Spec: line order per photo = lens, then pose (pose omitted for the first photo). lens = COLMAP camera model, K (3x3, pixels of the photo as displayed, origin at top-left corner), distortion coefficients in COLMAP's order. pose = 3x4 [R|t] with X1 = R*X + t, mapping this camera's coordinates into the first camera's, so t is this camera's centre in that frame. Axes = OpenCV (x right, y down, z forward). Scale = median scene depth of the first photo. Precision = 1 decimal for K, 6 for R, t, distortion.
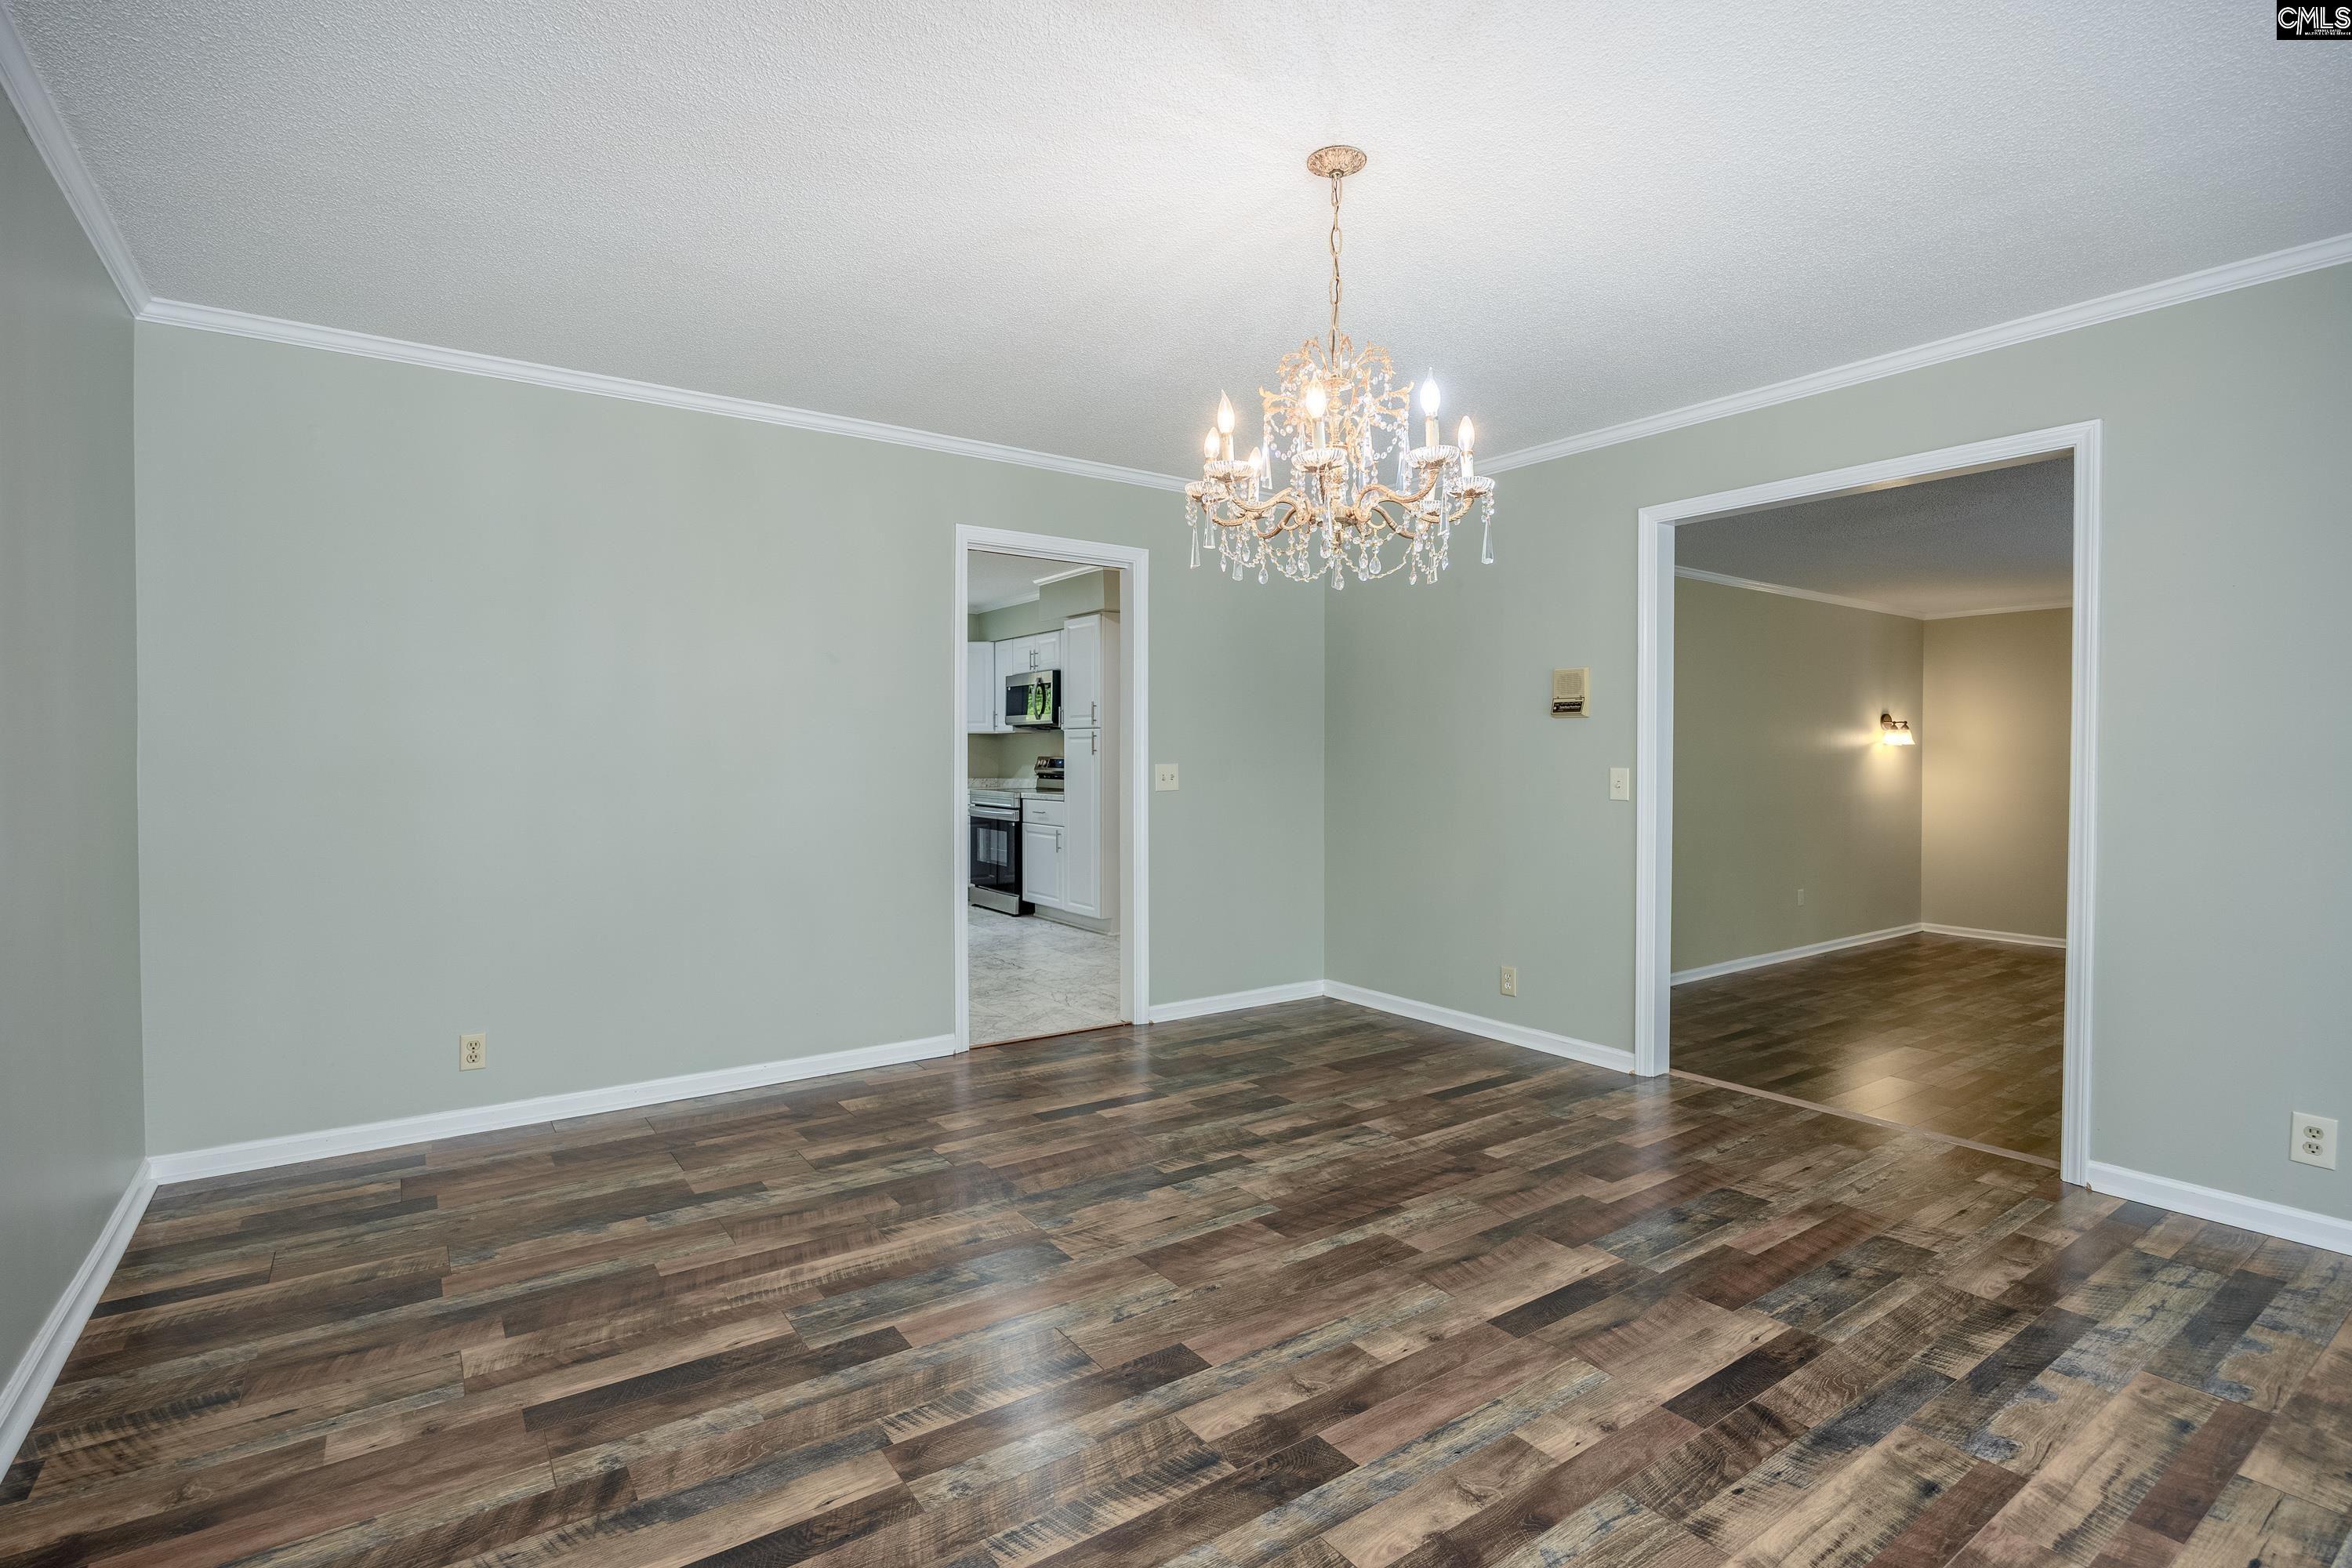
lens RADIAL K [[1076.6, 0, 1170.1], [0, 1076.6, 780.1], [0, 0, 1]] dist [-0.004403, -0.000746]
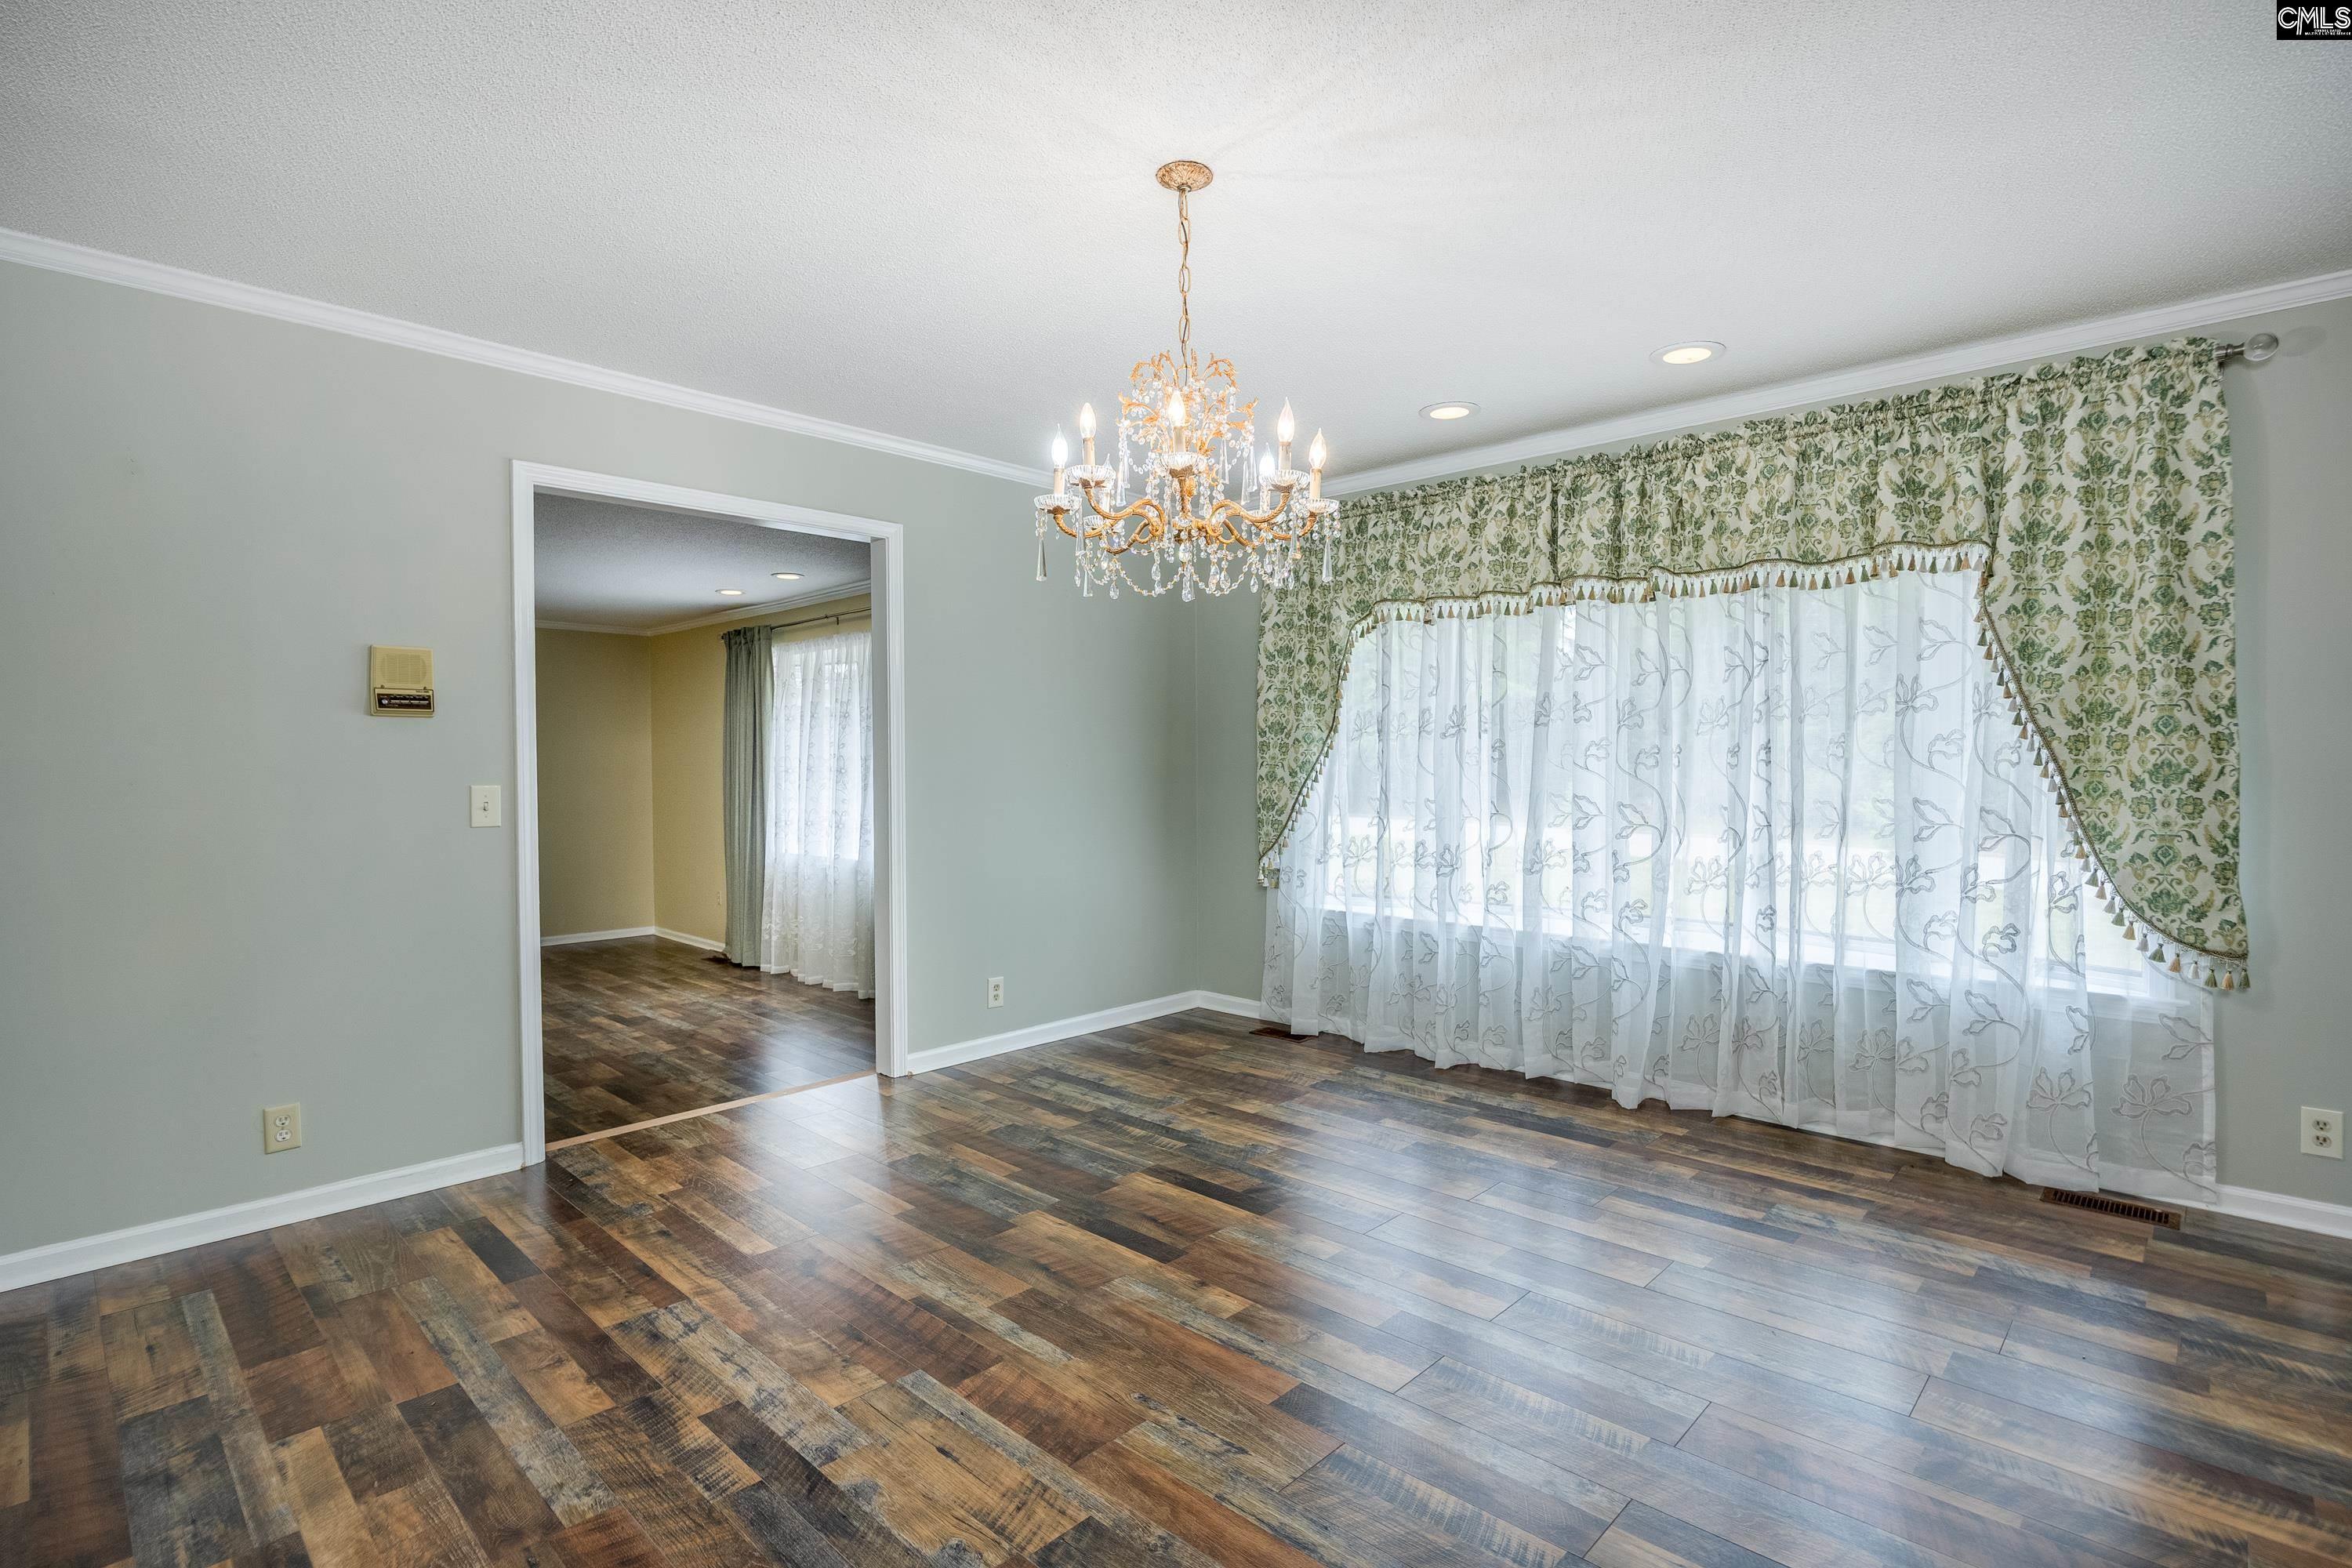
lens RADIAL K [[1179.5, 0, 1191.5], [0, 1179.5, 784.3], [0, 0, 1]] dist [-0.002017, -0.000156]
pose [[-0.199738, -0.019252, 0.979660, -0.771480], [0.029471, 0.999237, 0.025645, -0.027641], [-0.979406, 0.033993, -0.199018, 1.009051]]
